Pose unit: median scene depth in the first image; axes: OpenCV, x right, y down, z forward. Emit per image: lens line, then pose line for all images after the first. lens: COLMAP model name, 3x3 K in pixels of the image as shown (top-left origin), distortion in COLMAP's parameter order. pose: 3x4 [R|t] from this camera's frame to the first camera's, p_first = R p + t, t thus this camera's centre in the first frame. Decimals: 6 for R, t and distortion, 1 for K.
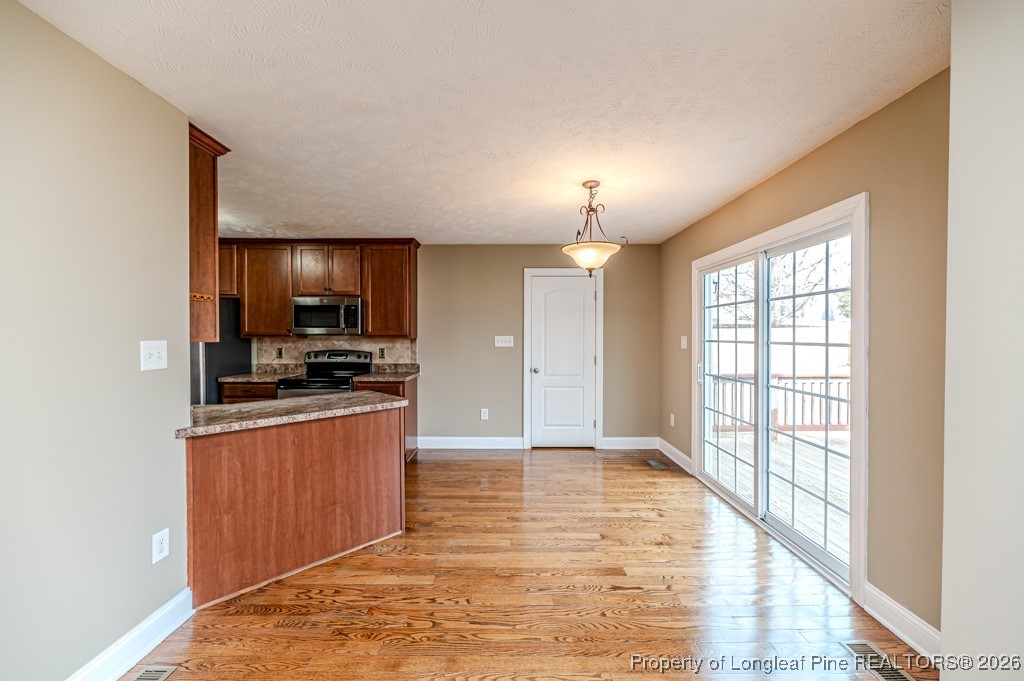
lens RADIAL K [[406.8, 0, 512.0], [0, 406.8, 340.5], [0, 0, 1]] dist [0.000074, -0.000122]
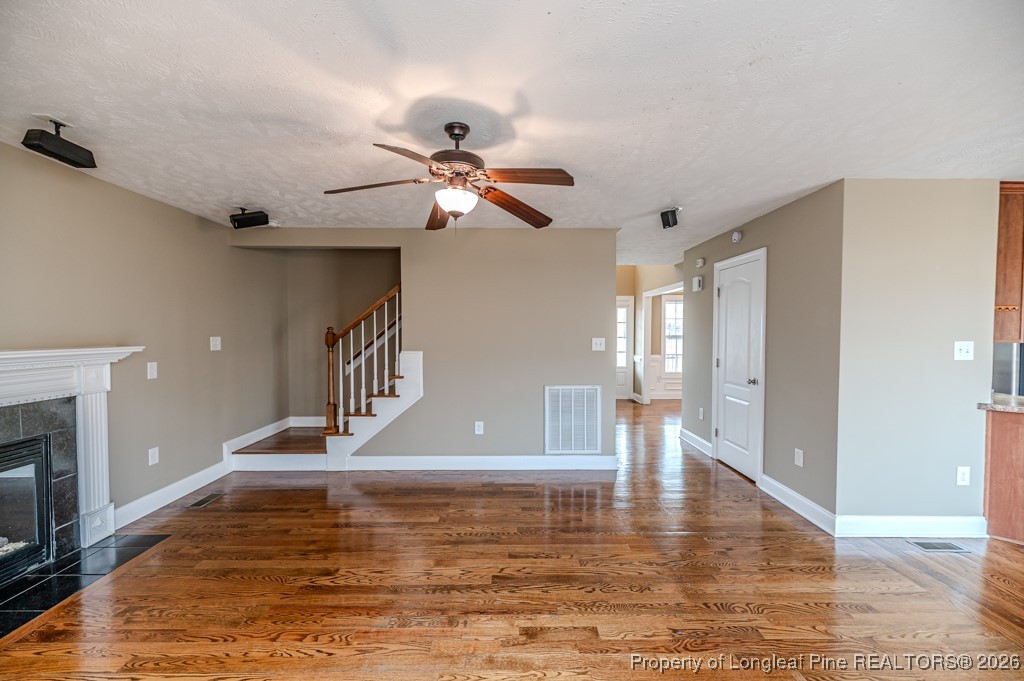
lens RADIAL K [[406.8, 0, 512.0], [0, 406.8, 340.5], [0, 0, 1]] dist [0.000074, -0.000122]
pose [[0.009061, 0.025883, -0.999624, 0.541976], [-0.015137, 0.999554, 0.025744, -0.013643], [0.999844, 0.014898, 0.009449, -0.611515]]
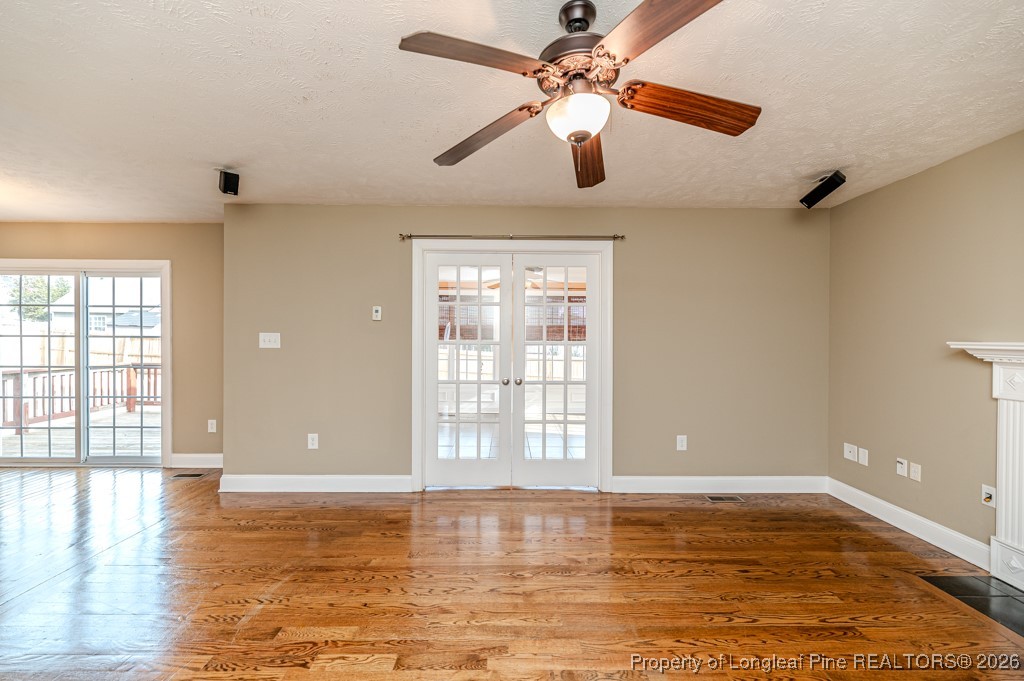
lens RADIAL K [[415.5, 0, 513.4], [0, 415.5, 336.8], [0, 0, 1]] dist [0.002621, 0.000203]
pose [[-0.009484, 0.003760, 0.999948, -1.117096], [0.009053, 0.999952, -0.003674, 0.033648], [-0.999914, 0.009018, -0.009518, -0.626170]]
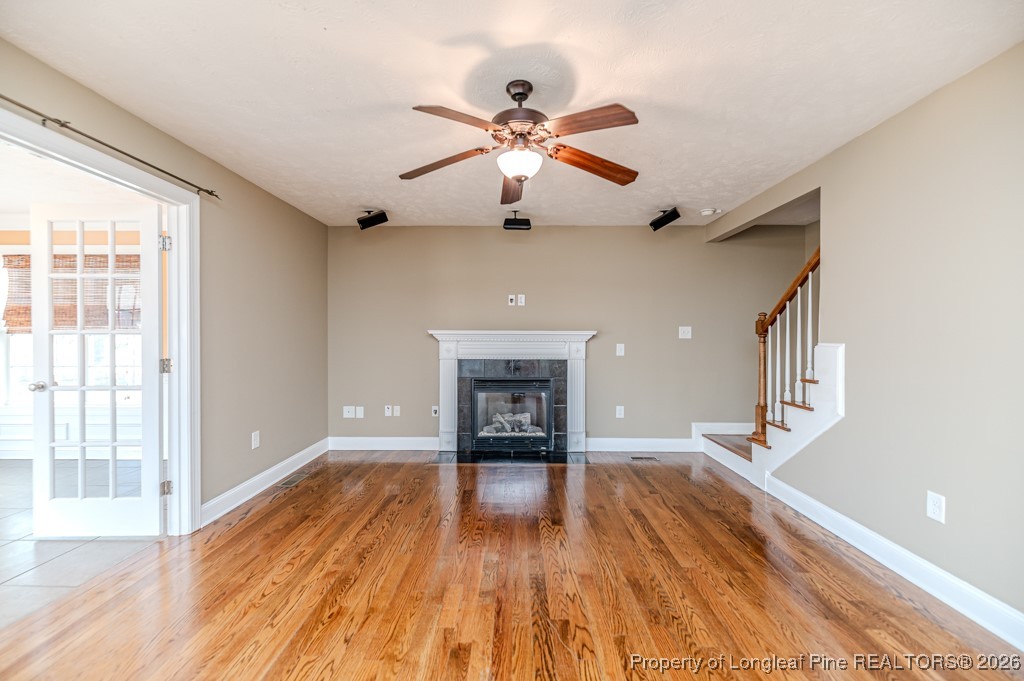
lens RADIAL K [[415.5, 0, 513.4], [0, 415.5, 336.8], [0, 0, 1]] dist [0.002621, 0.000203]
pose [[-0.999954, 0.000521, 0.009564, -0.431762], [0.000689, 0.999846, 0.017558, 0.050758], [-0.009554, 0.017563, -0.999800, 0.200920]]
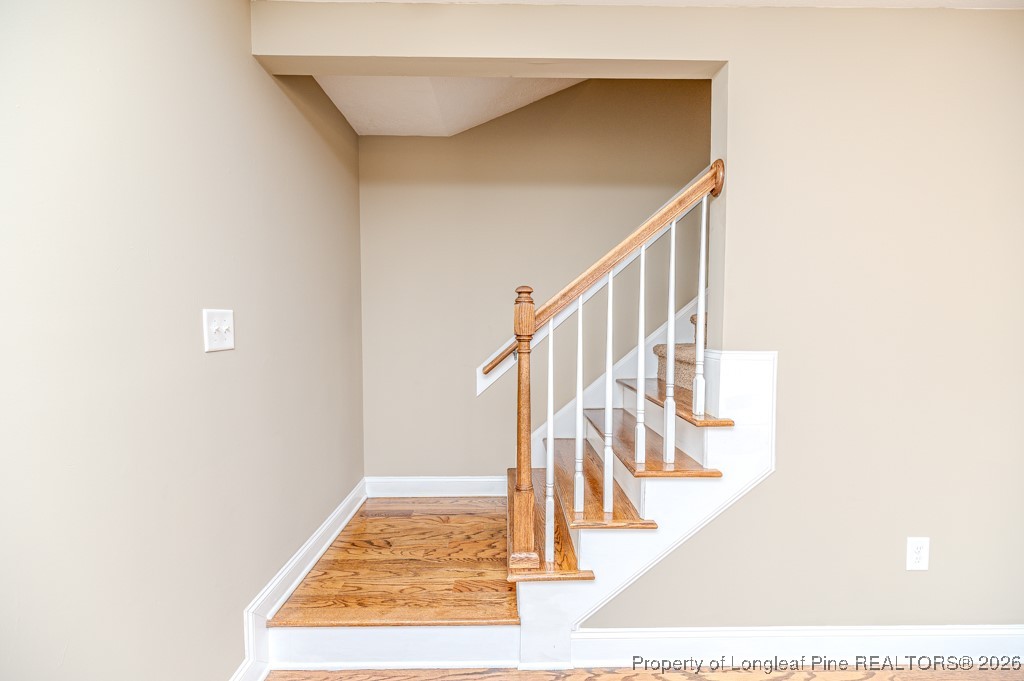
lens RADIAL K [[406.8, 0, 512.0], [0, 406.8, 340.5], [0, 0, 1]] dist [0.000074, -0.000122]
pose [[0.007923, 0.043546, -0.999020, -0.670970], [-0.015421, 0.998938, 0.043420, 0.049400], [0.999850, 0.015062, 0.008586, -1.481135]]
